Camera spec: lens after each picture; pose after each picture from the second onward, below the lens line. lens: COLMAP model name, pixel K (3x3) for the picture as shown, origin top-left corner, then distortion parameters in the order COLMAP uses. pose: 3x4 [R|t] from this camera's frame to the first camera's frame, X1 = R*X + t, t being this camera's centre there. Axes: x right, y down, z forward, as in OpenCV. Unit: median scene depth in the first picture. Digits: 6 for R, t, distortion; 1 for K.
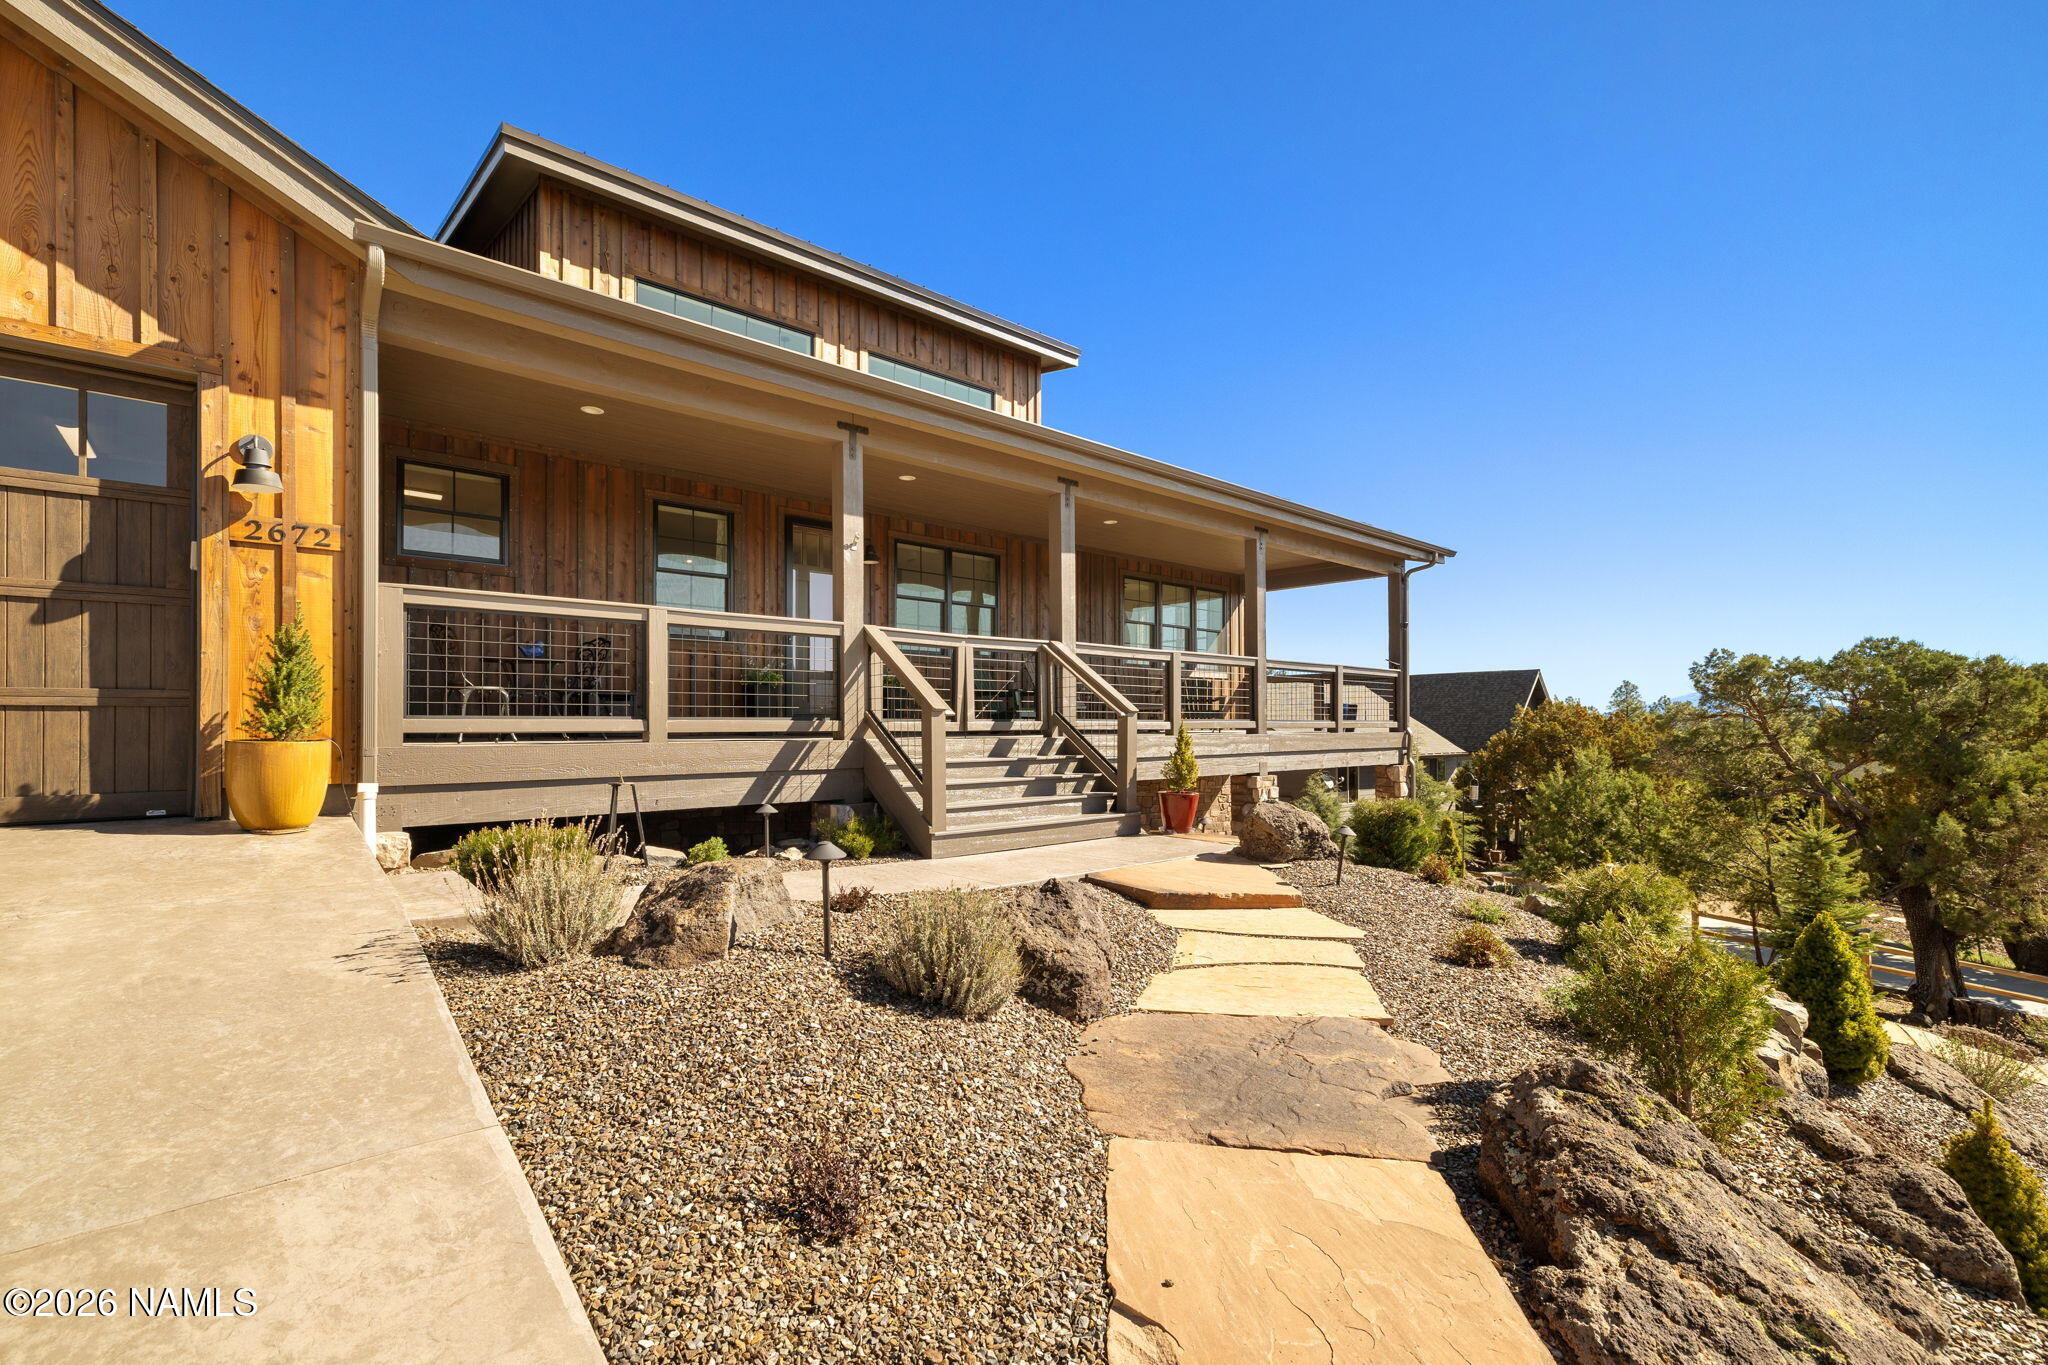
lens RADIAL K [[875.9, 0, 1019.5], [0, 875.9, 716.7], [0, 0, 1]] dist [0.000567, 0.000268]
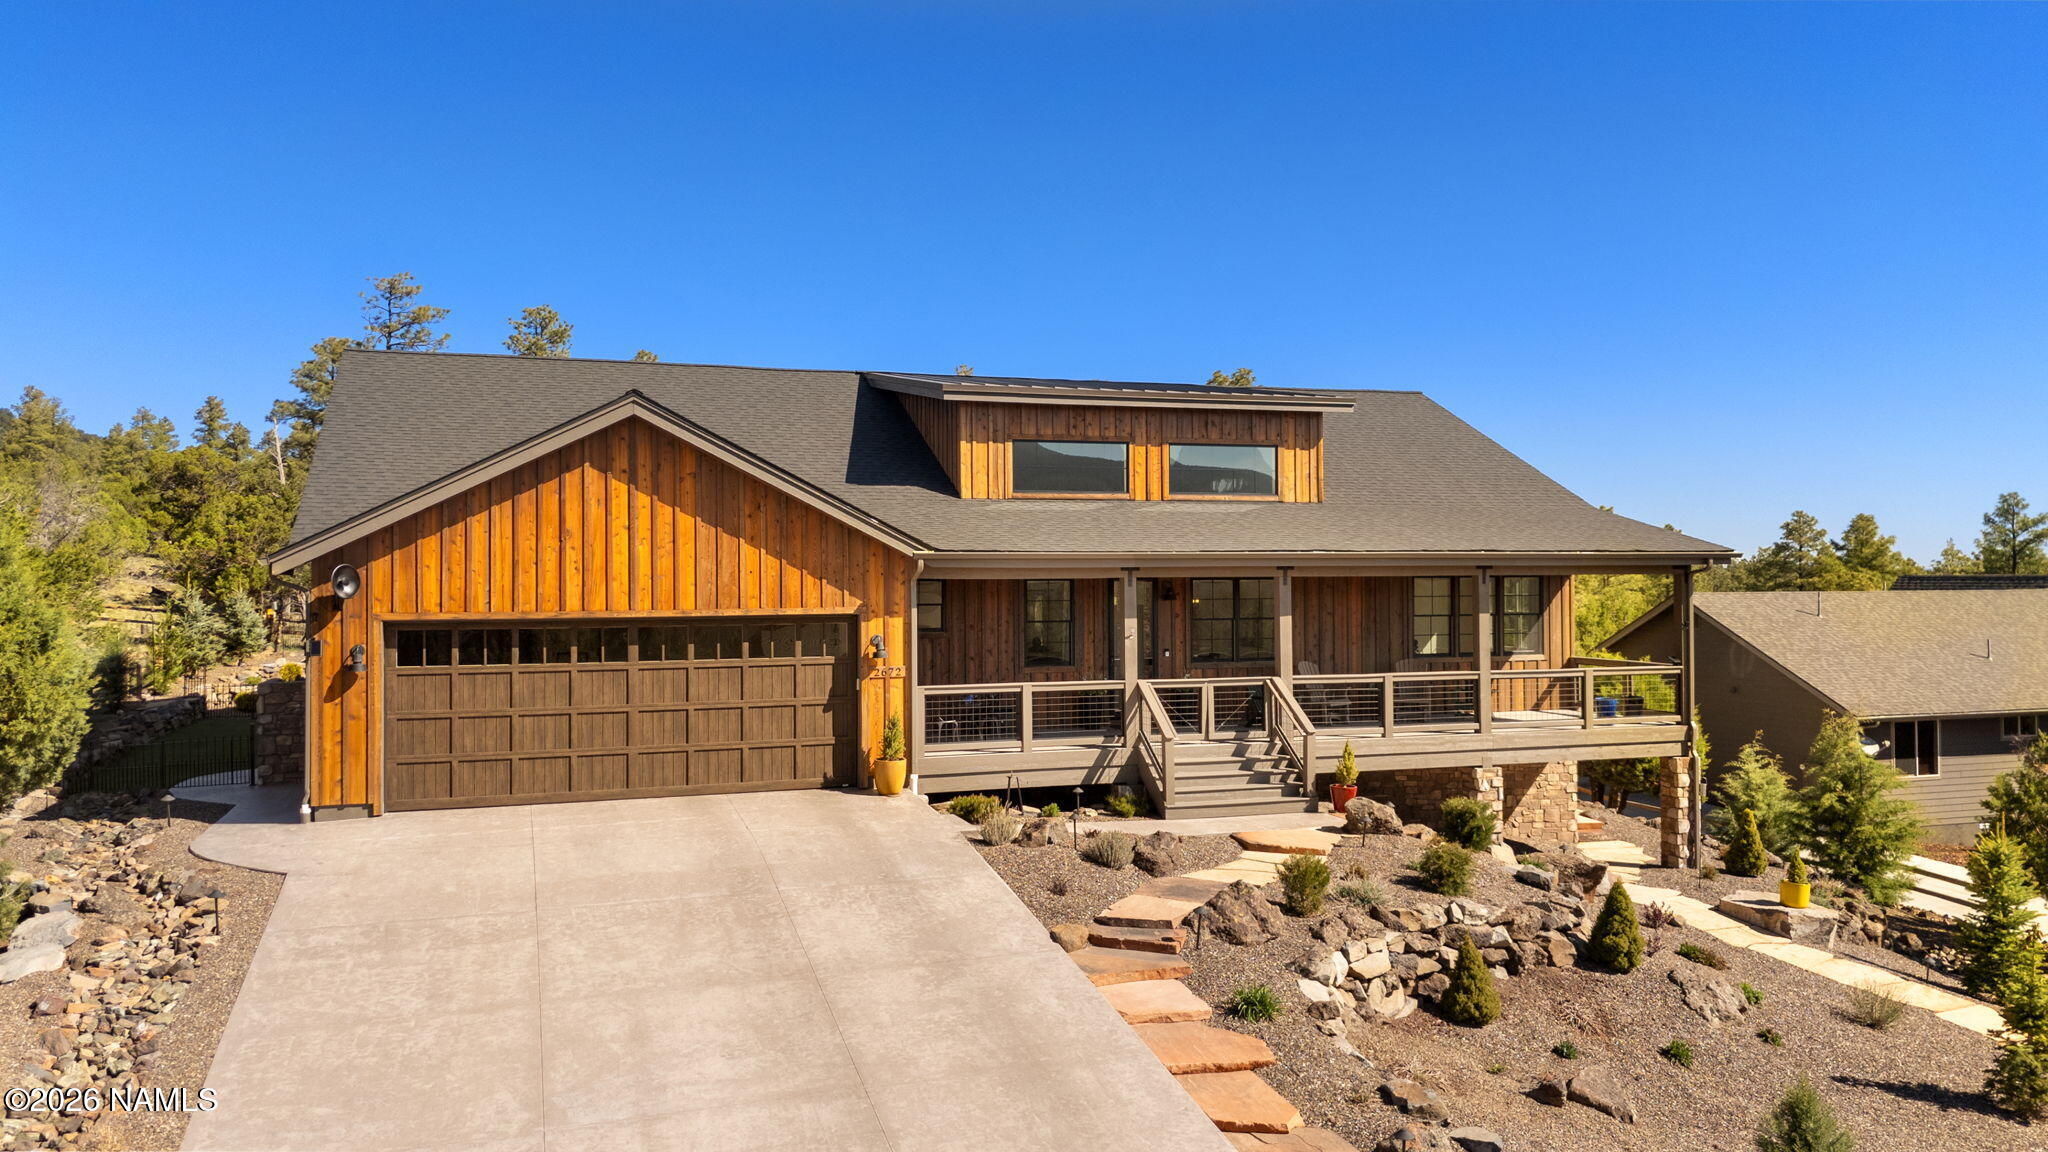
lens RADIAL K [[1601.1, 0, 1024.0], [0, 1601.1, 576.0], [0, 0, 1]] dist [0.077361, -0.000284]
pose [[0.922712, 0.000242, -0.385490, 0.999838], [0.007622, 0.999793, 0.018871, -0.449413], [0.385414, -0.020351, 0.922519, -2.395127]]
